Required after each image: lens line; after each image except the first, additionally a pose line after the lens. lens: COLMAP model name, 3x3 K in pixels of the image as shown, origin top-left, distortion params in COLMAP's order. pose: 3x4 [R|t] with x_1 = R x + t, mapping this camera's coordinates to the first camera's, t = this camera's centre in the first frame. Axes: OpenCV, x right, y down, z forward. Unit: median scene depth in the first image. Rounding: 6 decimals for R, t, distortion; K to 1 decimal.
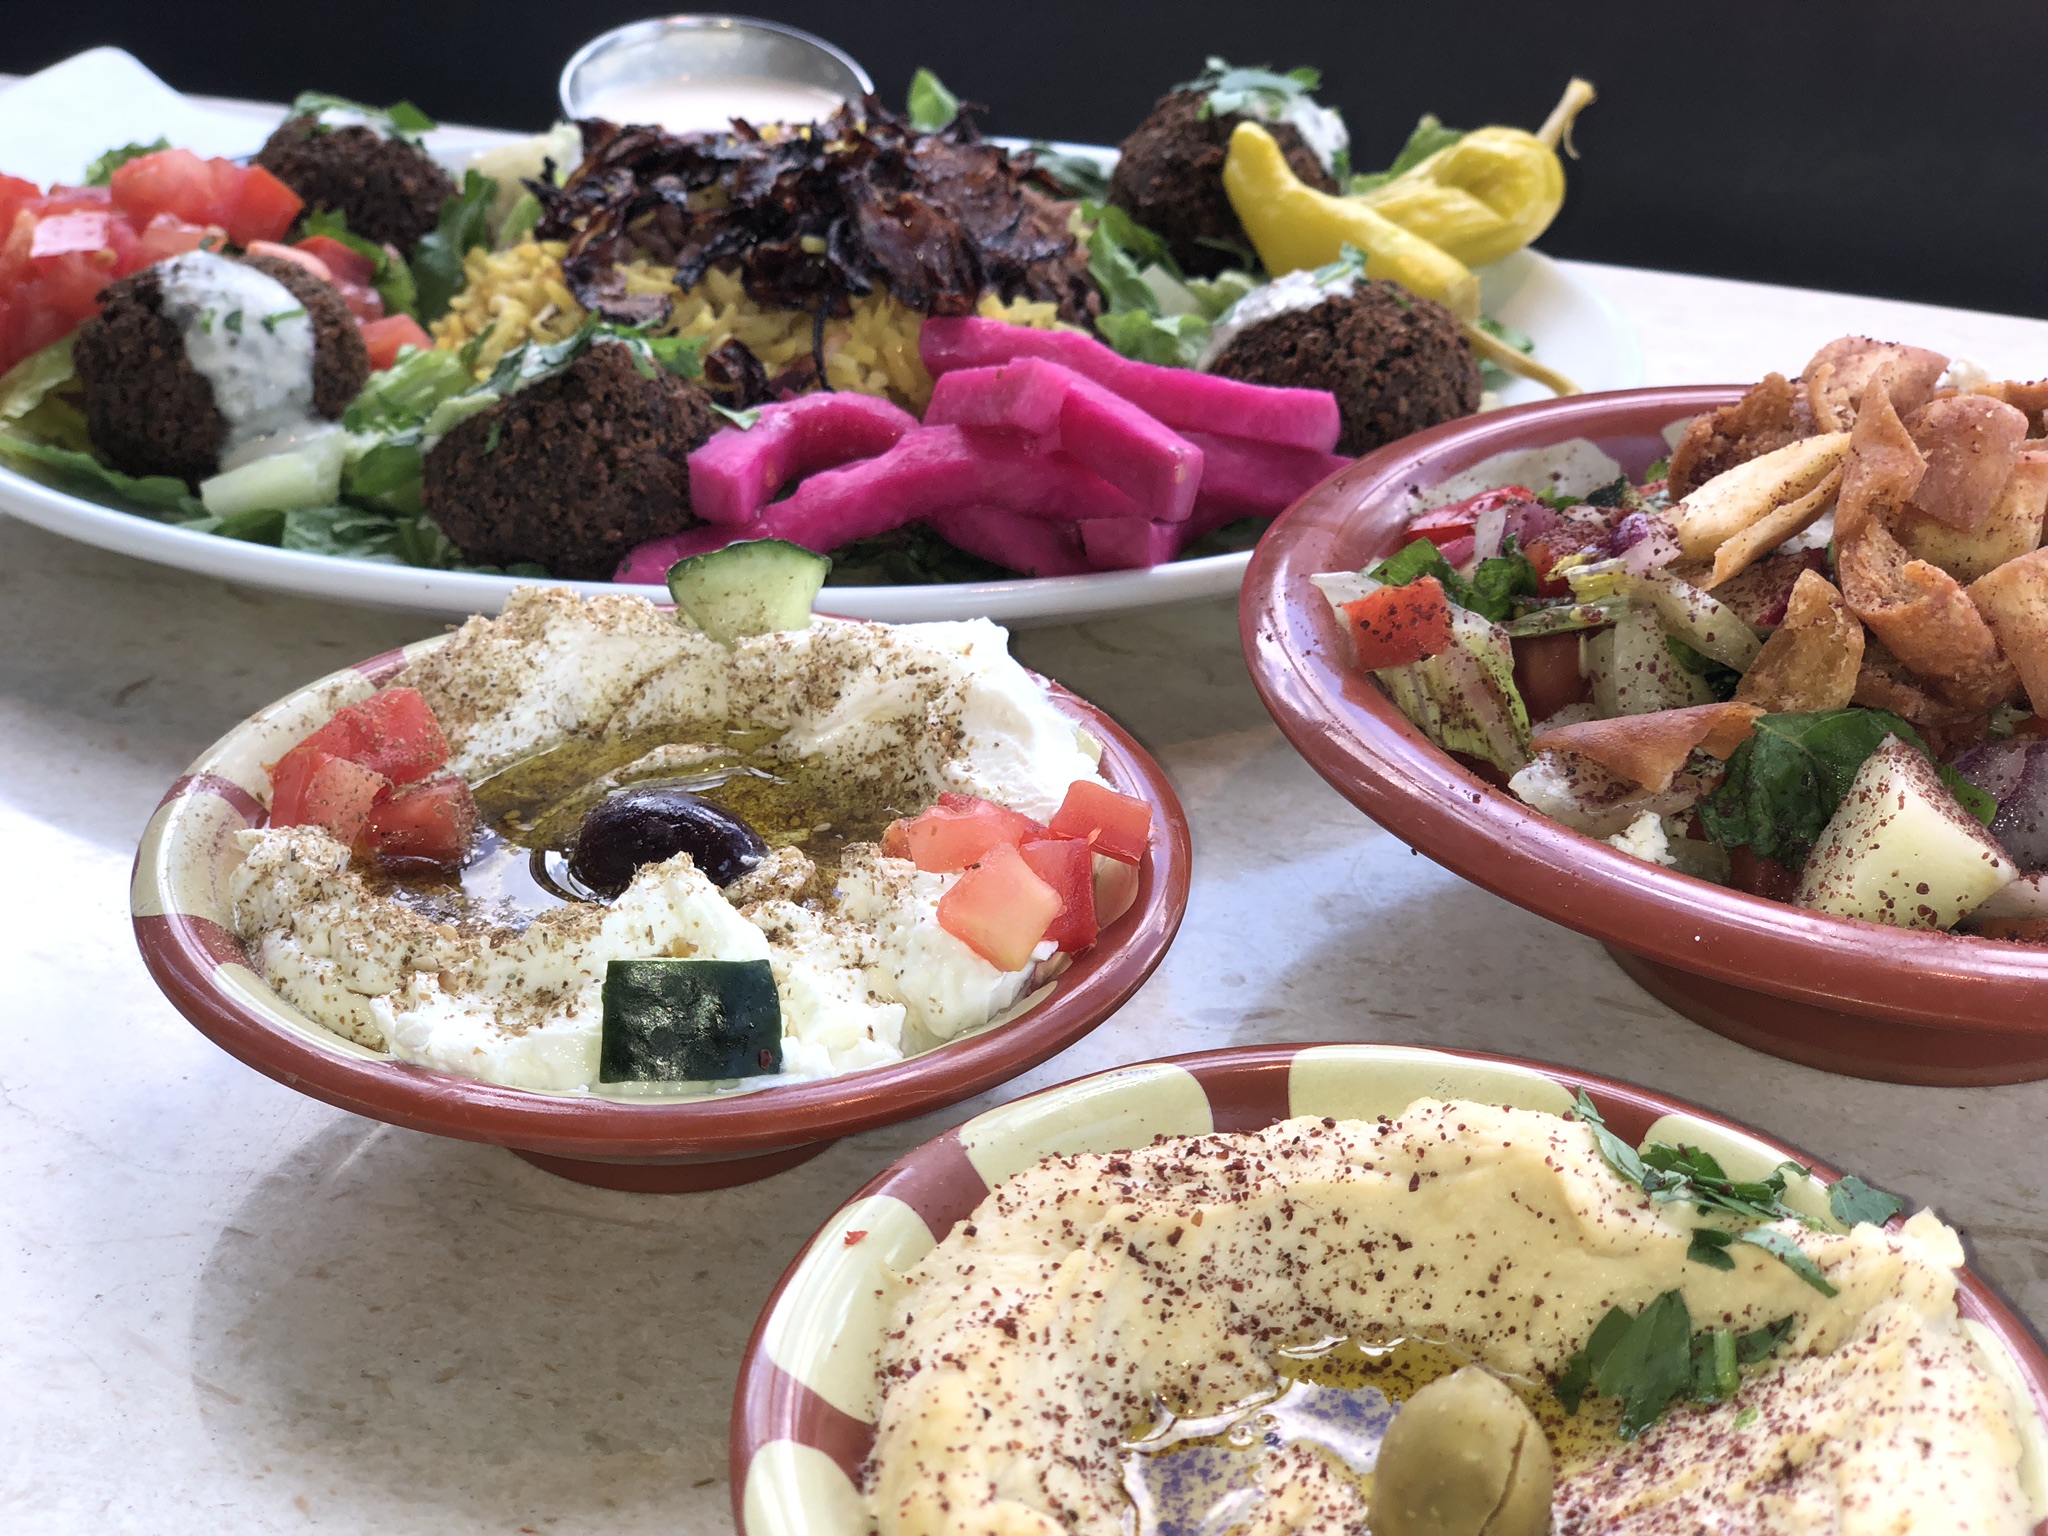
lens RADIAL K [[3194.6, 0, 1041.2], [0, 3194.6, 769.5], [0, 0, 1]] dist [-0.005900, 0.031239]
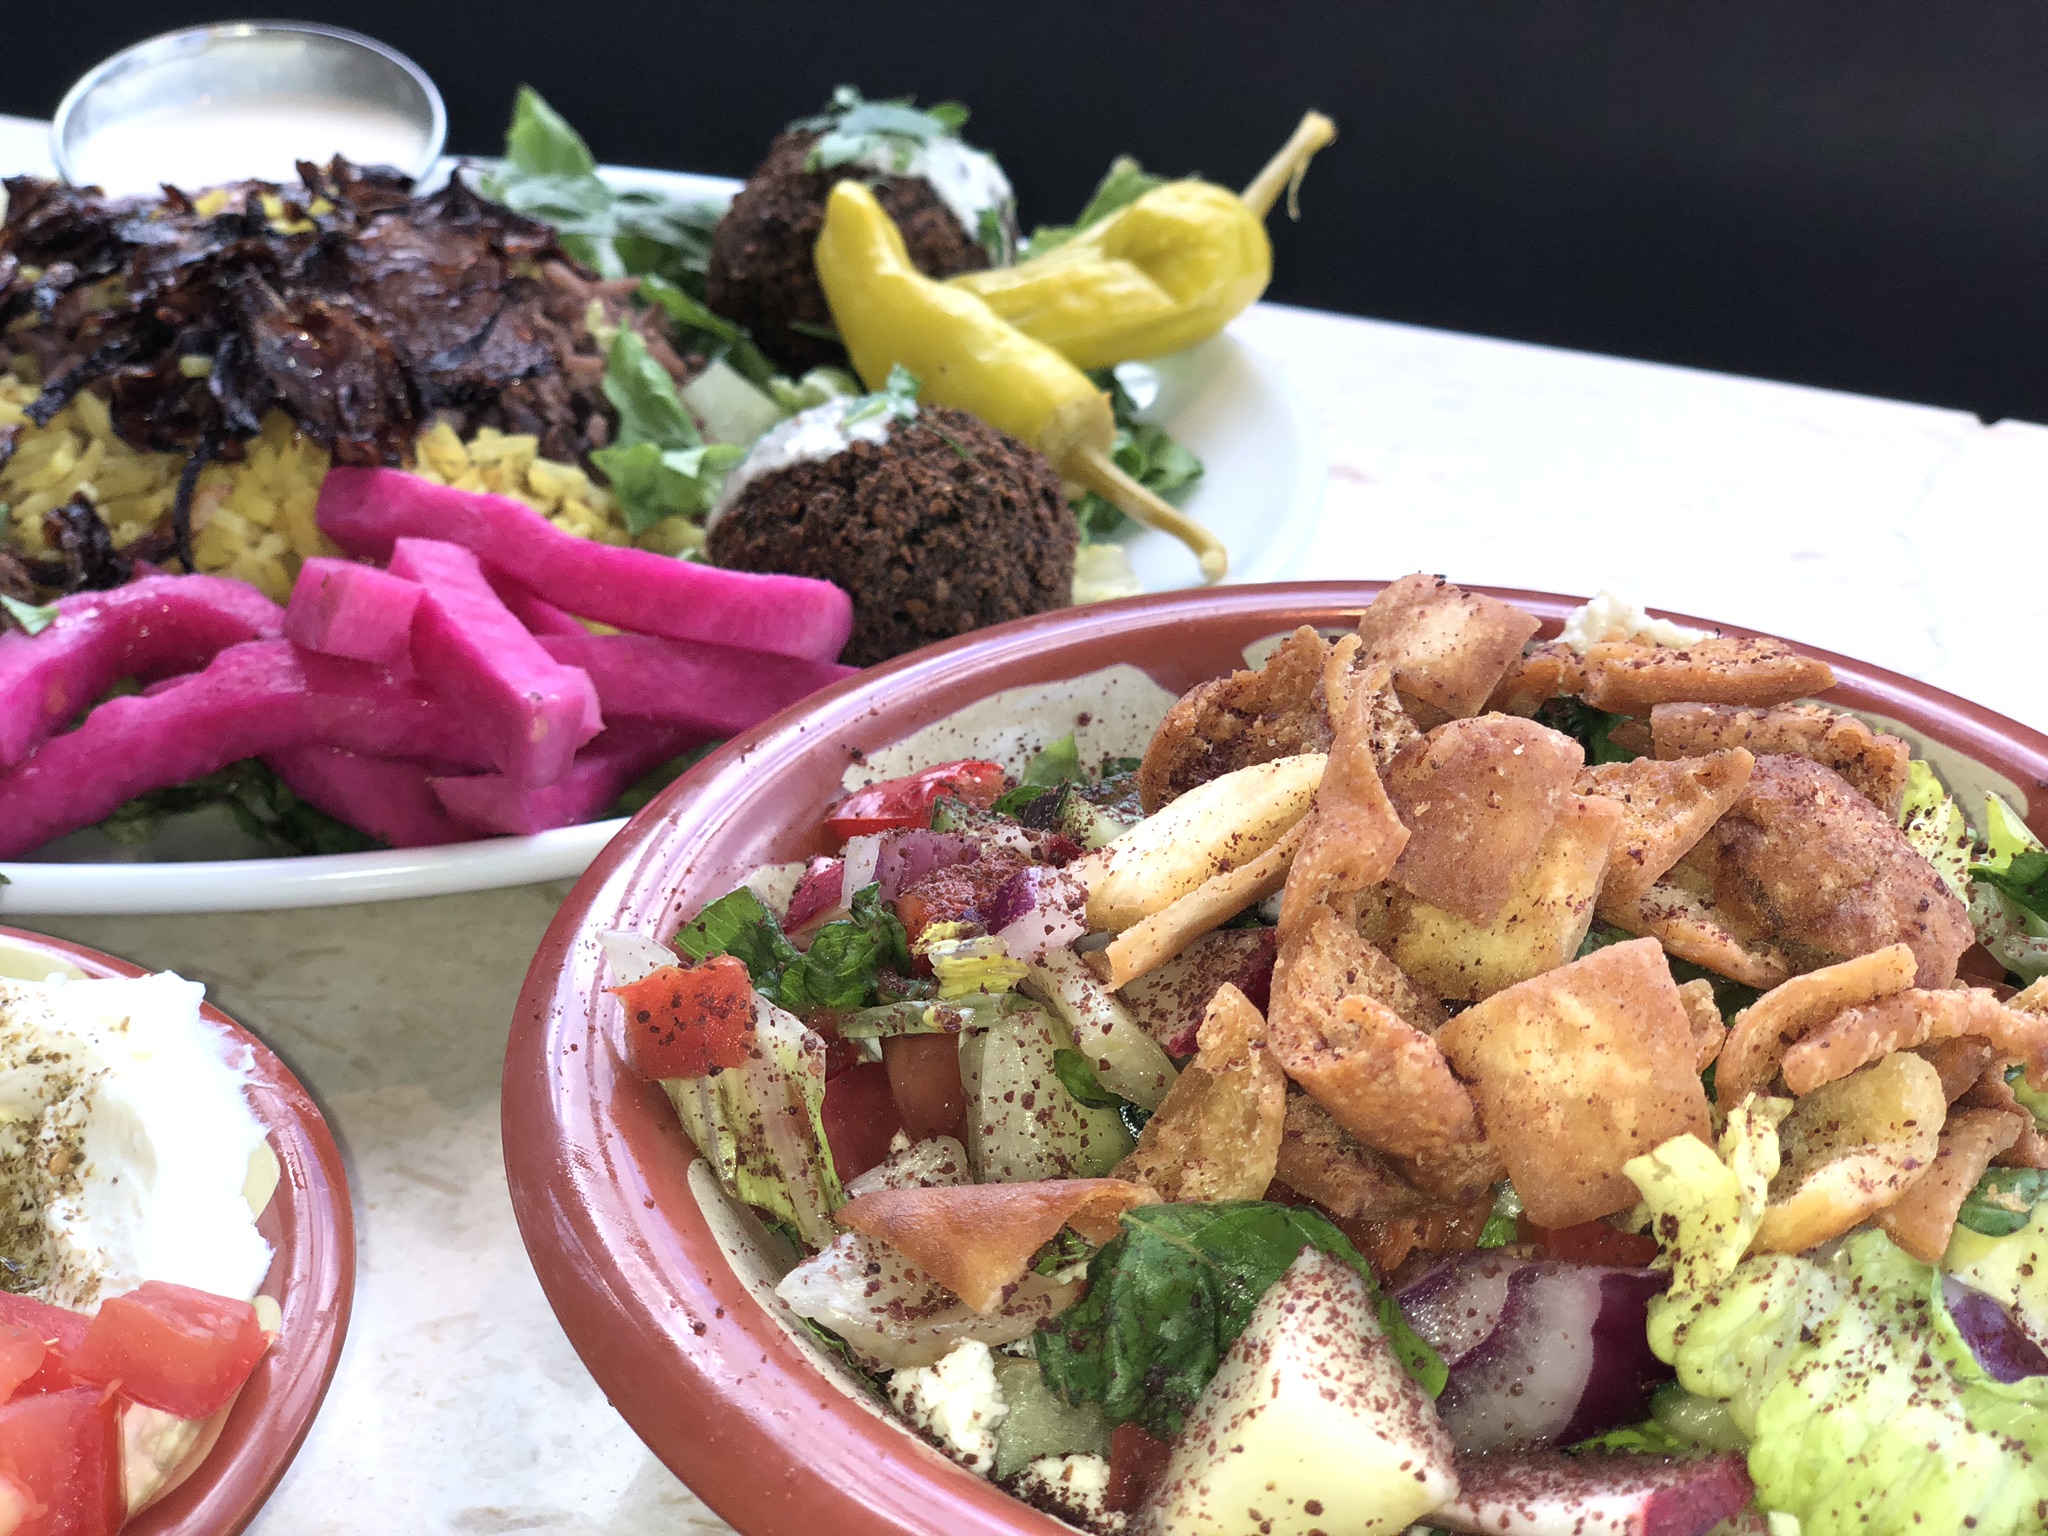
lens RADIAL K [[3210.8, 0, 1024.0], [0, 3210.8, 768.0], [0, 0, 1]] dist [-0.043195, -0.056072]
pose [[0.998268, 0.020869, -0.055011, 0.226884], [-0.018545, 0.998928, 0.042421, -0.134255], [0.055837, -0.041327, 0.997584, 0.296758]]
